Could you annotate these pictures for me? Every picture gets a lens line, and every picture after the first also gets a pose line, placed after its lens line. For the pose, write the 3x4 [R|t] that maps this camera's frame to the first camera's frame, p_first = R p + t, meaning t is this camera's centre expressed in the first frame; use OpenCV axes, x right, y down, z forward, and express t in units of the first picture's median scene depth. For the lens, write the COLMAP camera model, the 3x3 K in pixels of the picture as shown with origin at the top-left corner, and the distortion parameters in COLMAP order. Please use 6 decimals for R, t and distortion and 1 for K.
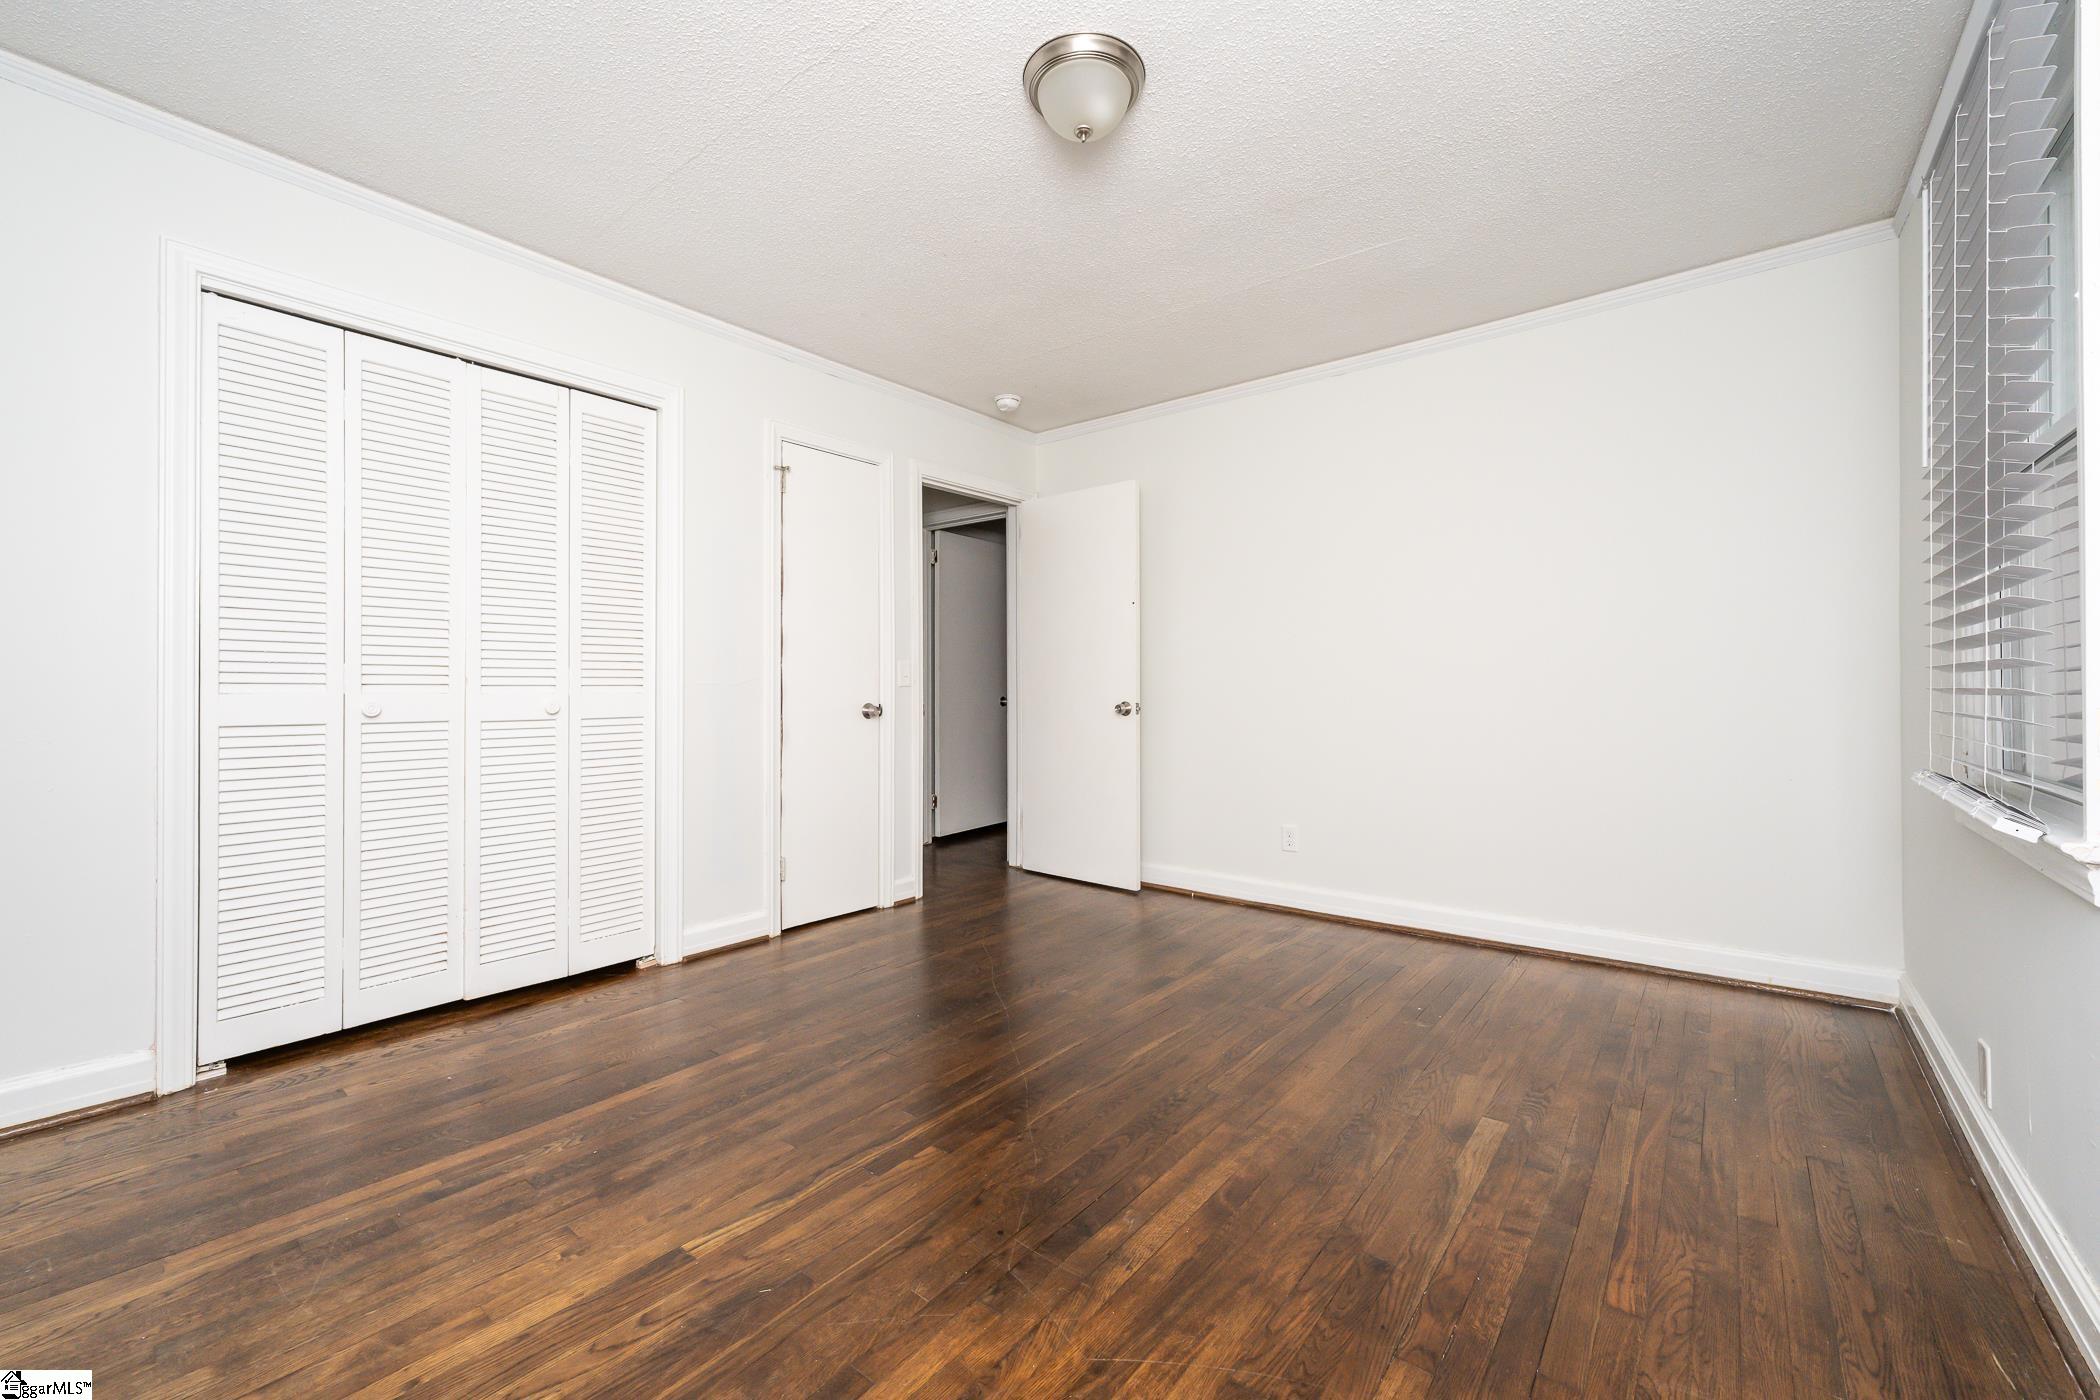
lens RADIAL K [[848.8, 0, 1106.6], [0, 848.8, 699.4], [0, 0, 1]] dist [-0.000233, -0.000003]
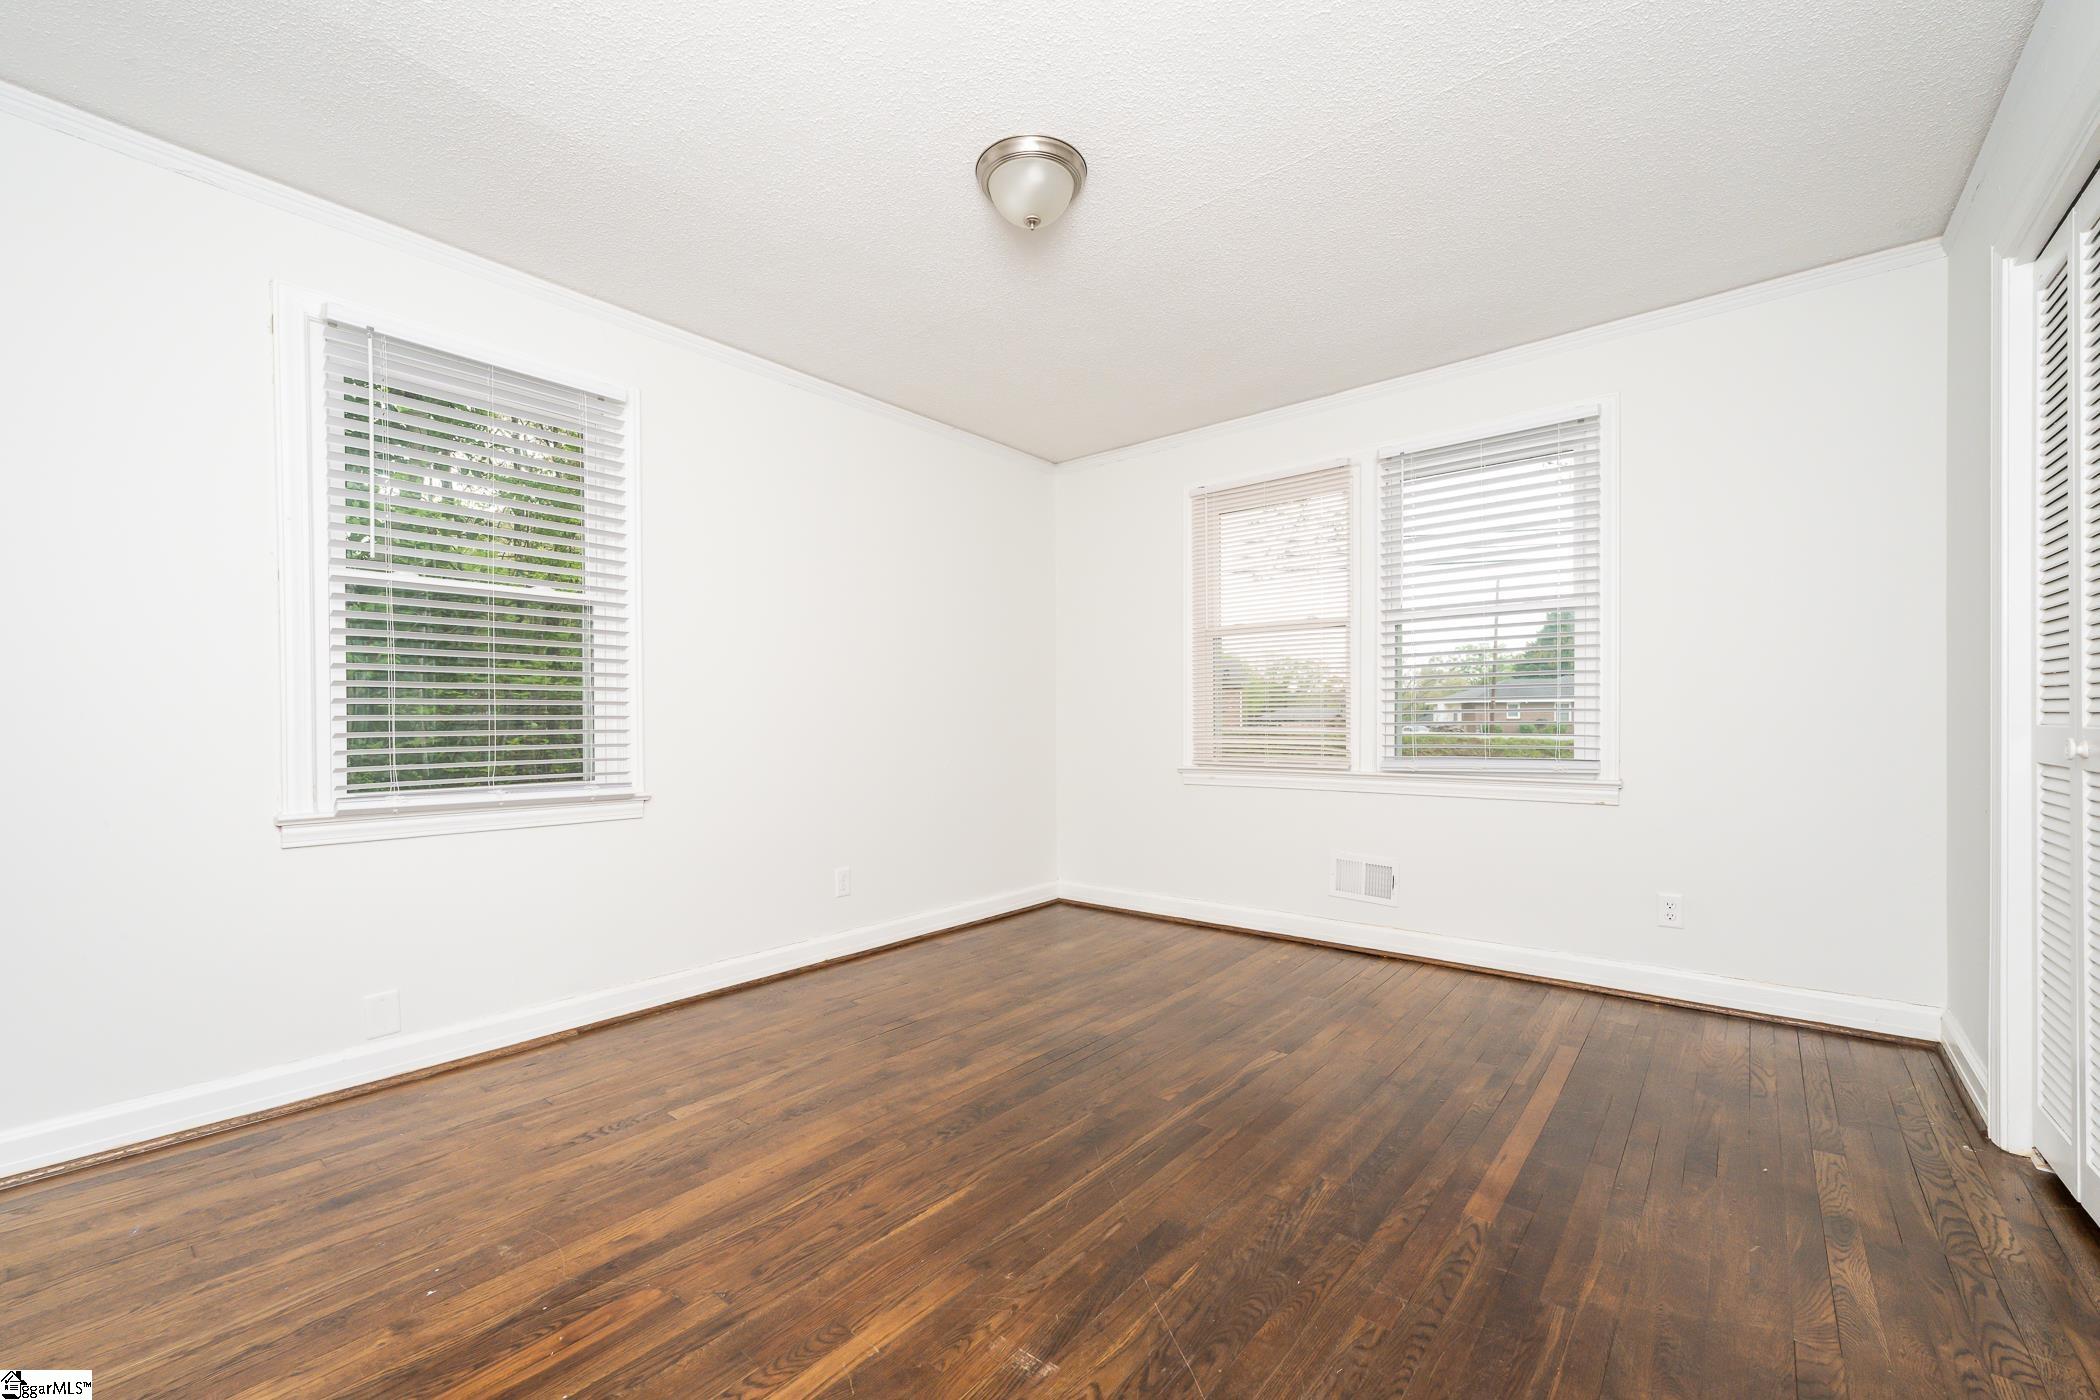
lens RADIAL K [[848.8, 0, 1106.6], [0, 848.8, 699.4], [0, 0, 1]] dist [-0.000233, -0.000003]
pose [[-0.999833, 0.009928, 0.015358, -0.148775], [0.009851, 0.999939, -0.005062, -0.045098], [-0.015408, -0.004910, -0.999869, 2.306013]]
